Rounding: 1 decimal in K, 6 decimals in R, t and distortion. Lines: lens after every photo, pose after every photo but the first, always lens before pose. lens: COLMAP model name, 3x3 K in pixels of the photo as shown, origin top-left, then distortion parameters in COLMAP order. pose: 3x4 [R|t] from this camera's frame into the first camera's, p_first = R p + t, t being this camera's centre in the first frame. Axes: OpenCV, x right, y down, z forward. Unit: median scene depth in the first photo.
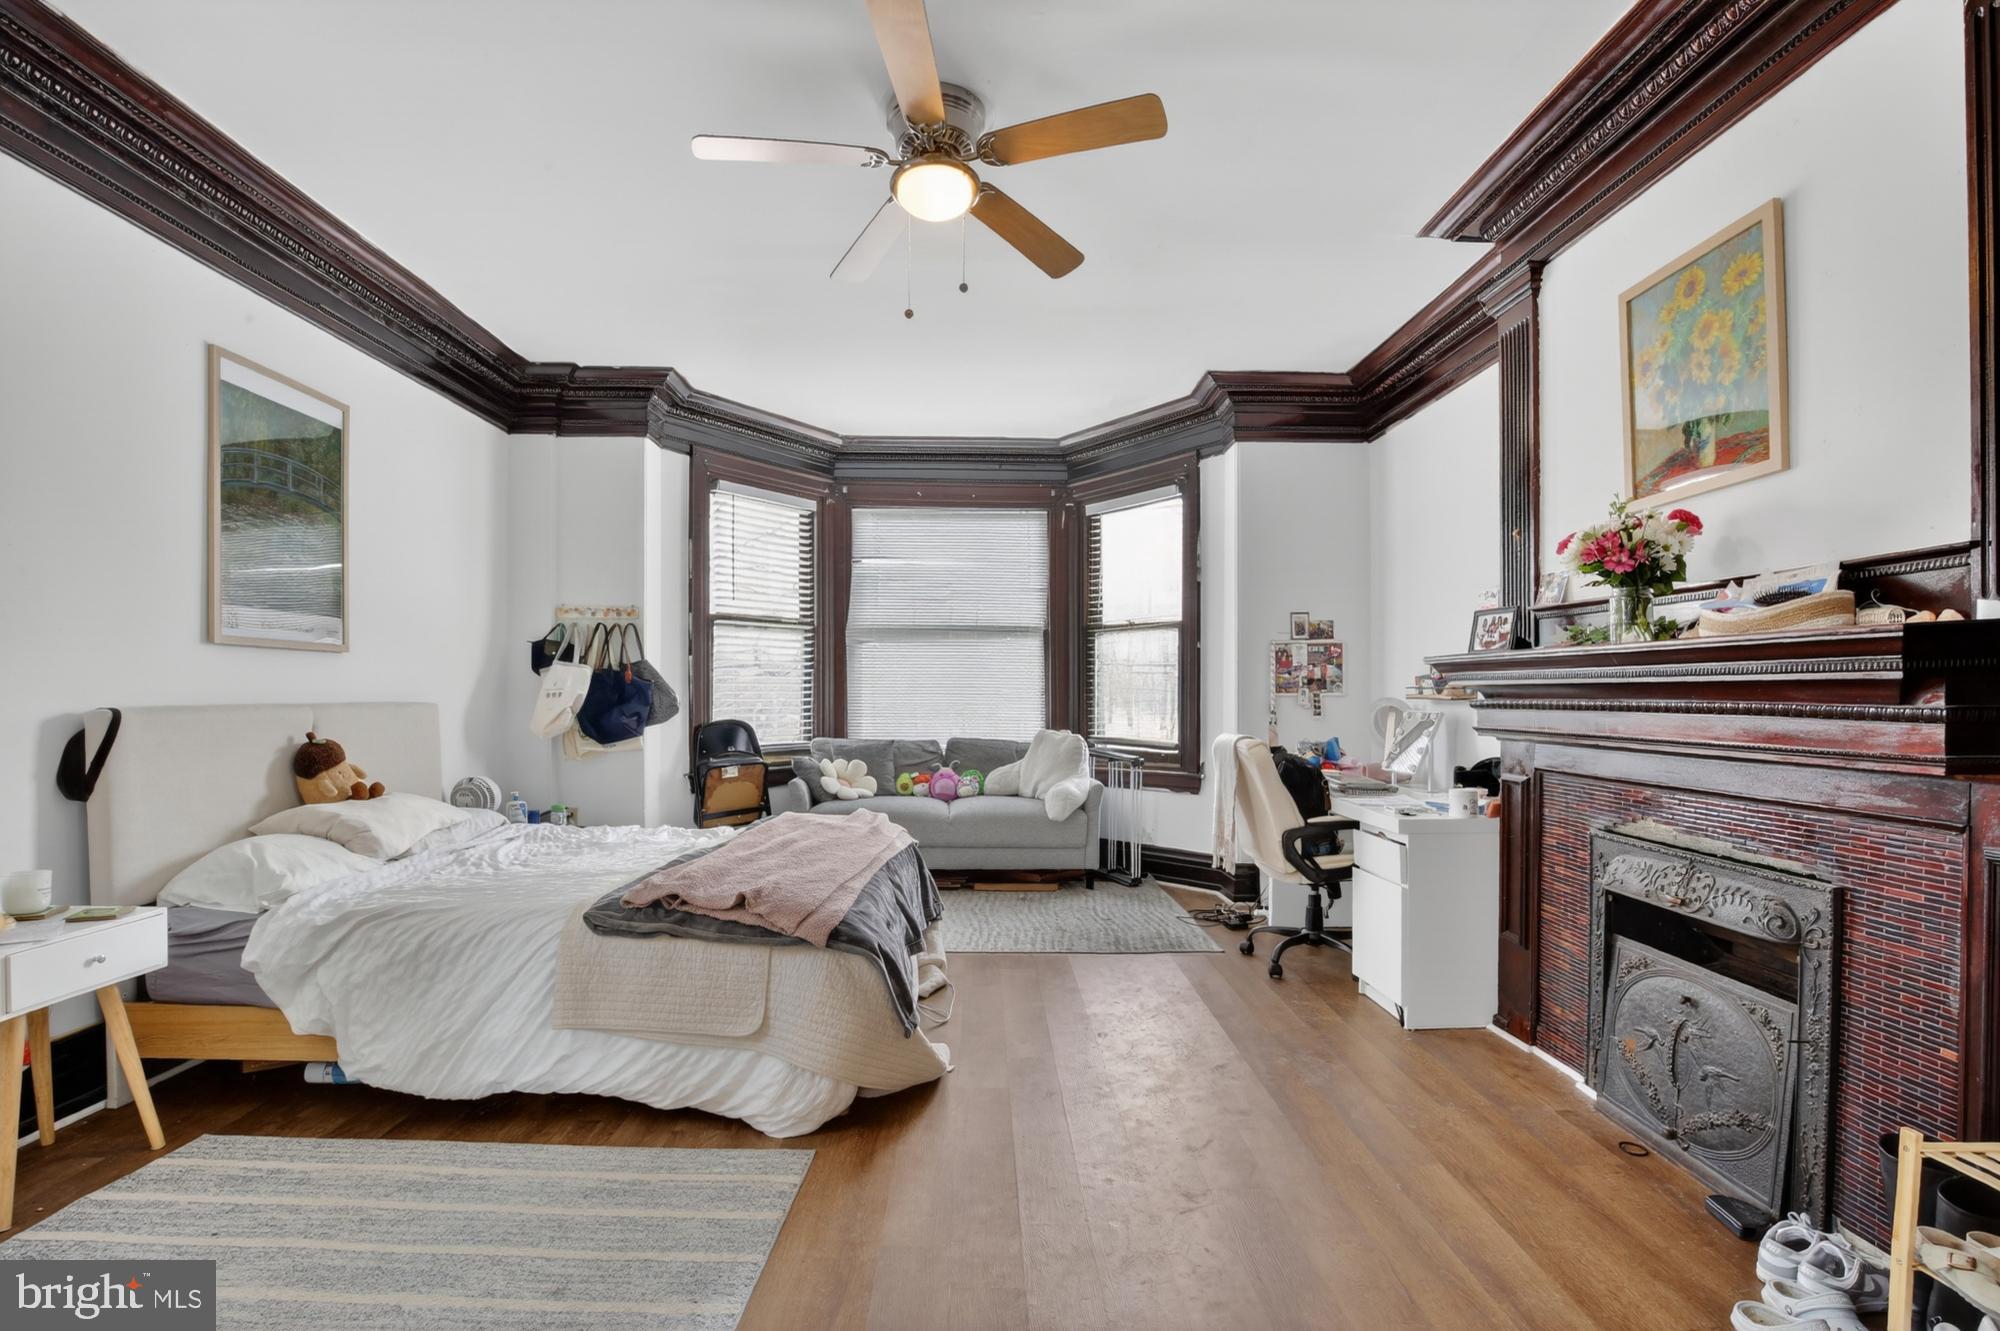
lens RADIAL K [[946.4, 0, 1009.3], [0, 946.4, 679.7], [0, 0, 1]] dist [-0.028780, 0.003951]
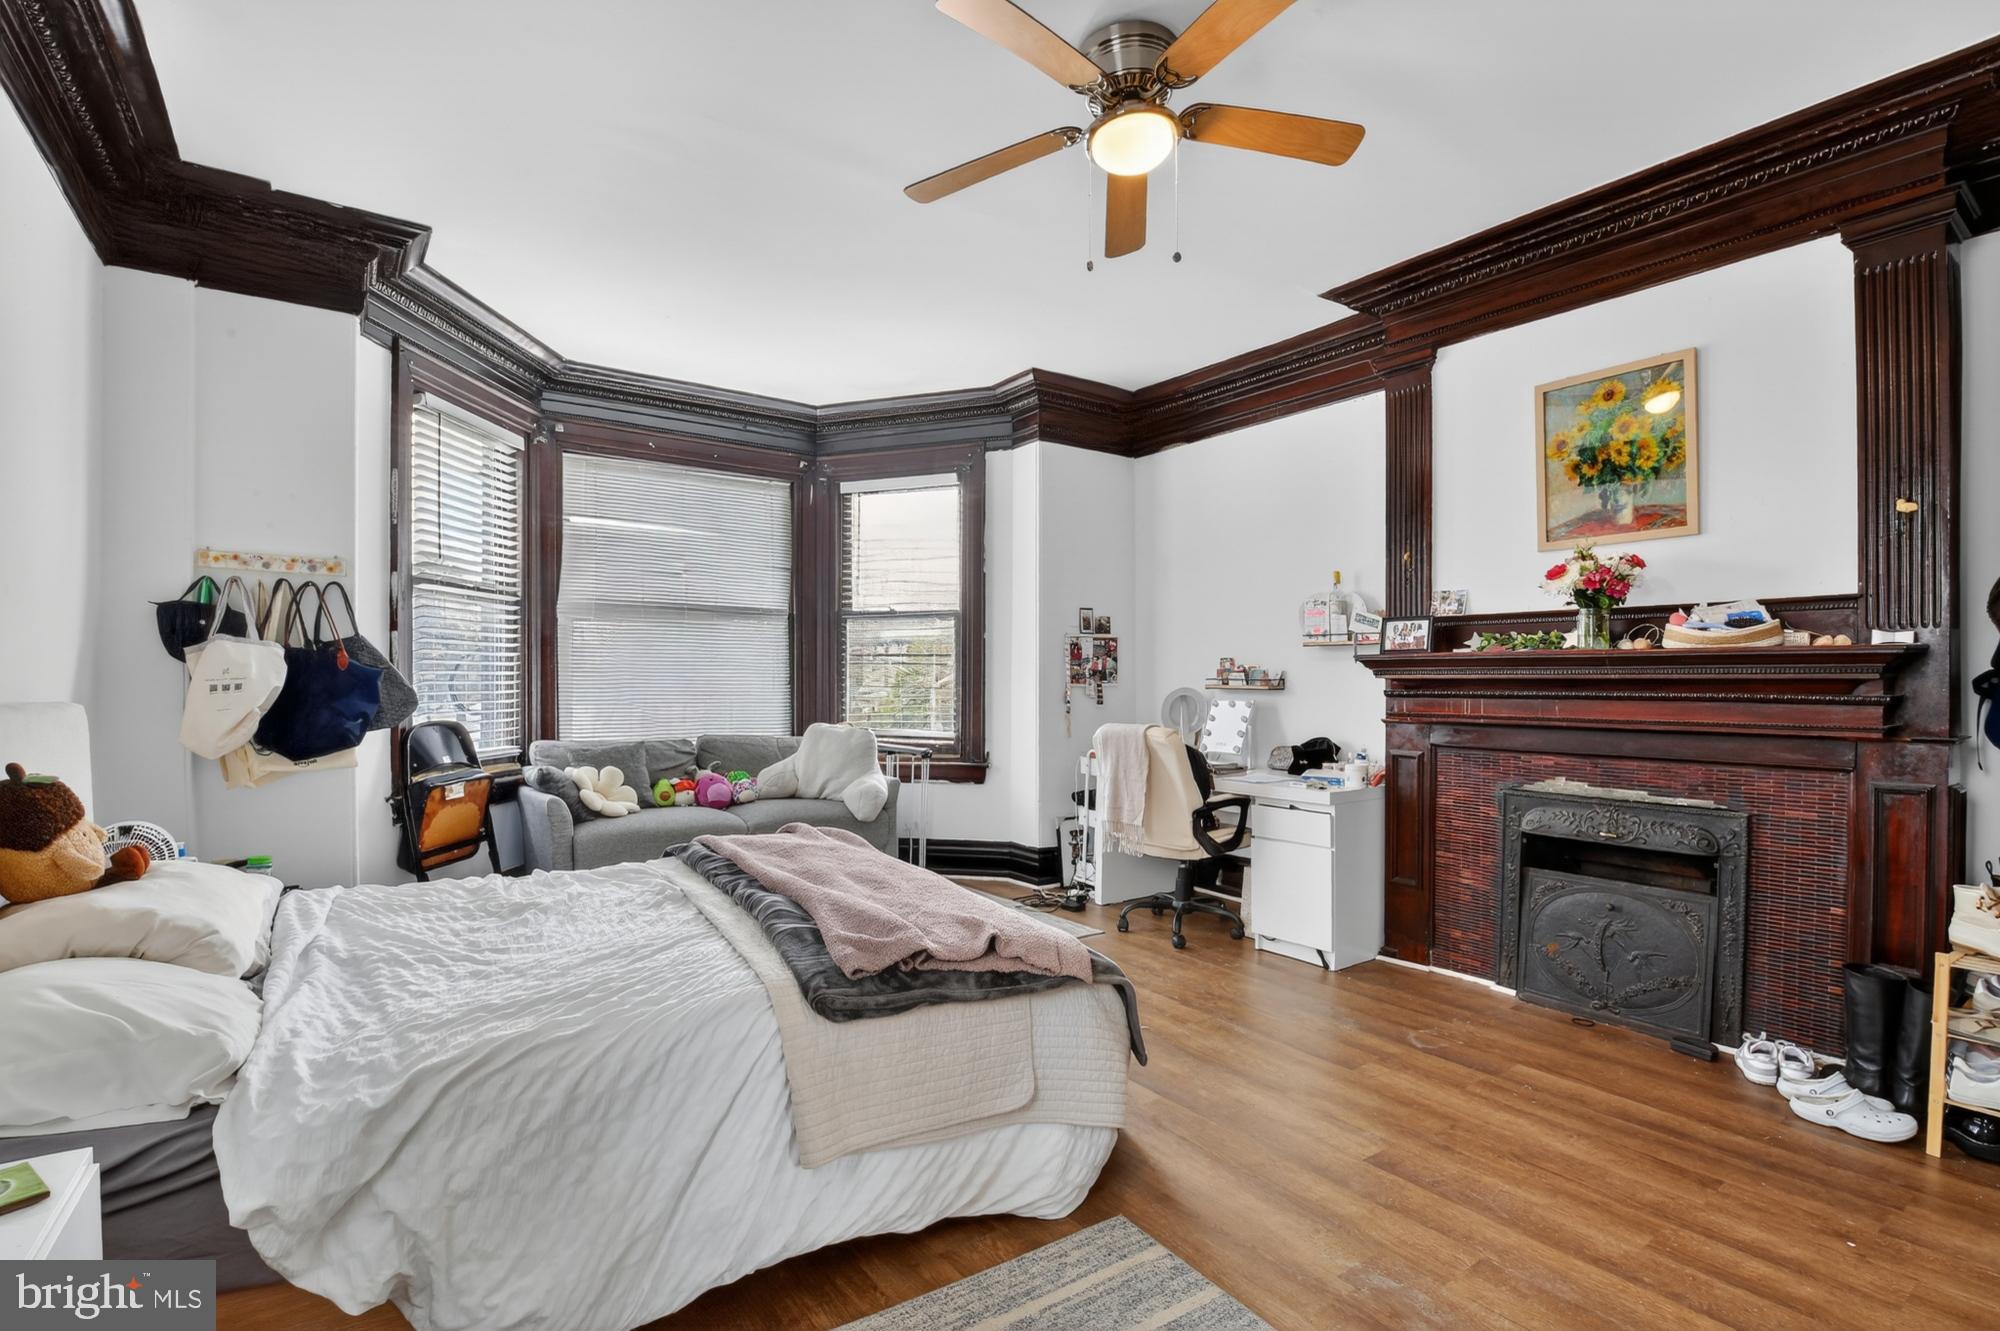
lens RADIAL K [[946.4, 0, 1006.0], [0, 946.4, 666.5], [0, 0, 1]] dist [-0.028780, 0.003951]
pose [[0.827466, 0.008890, 0.561446, -0.394469], [-0.008800, 0.999957, -0.002863, -0.001272], [-0.561447, -0.002572, 0.827509, 0.173811]]
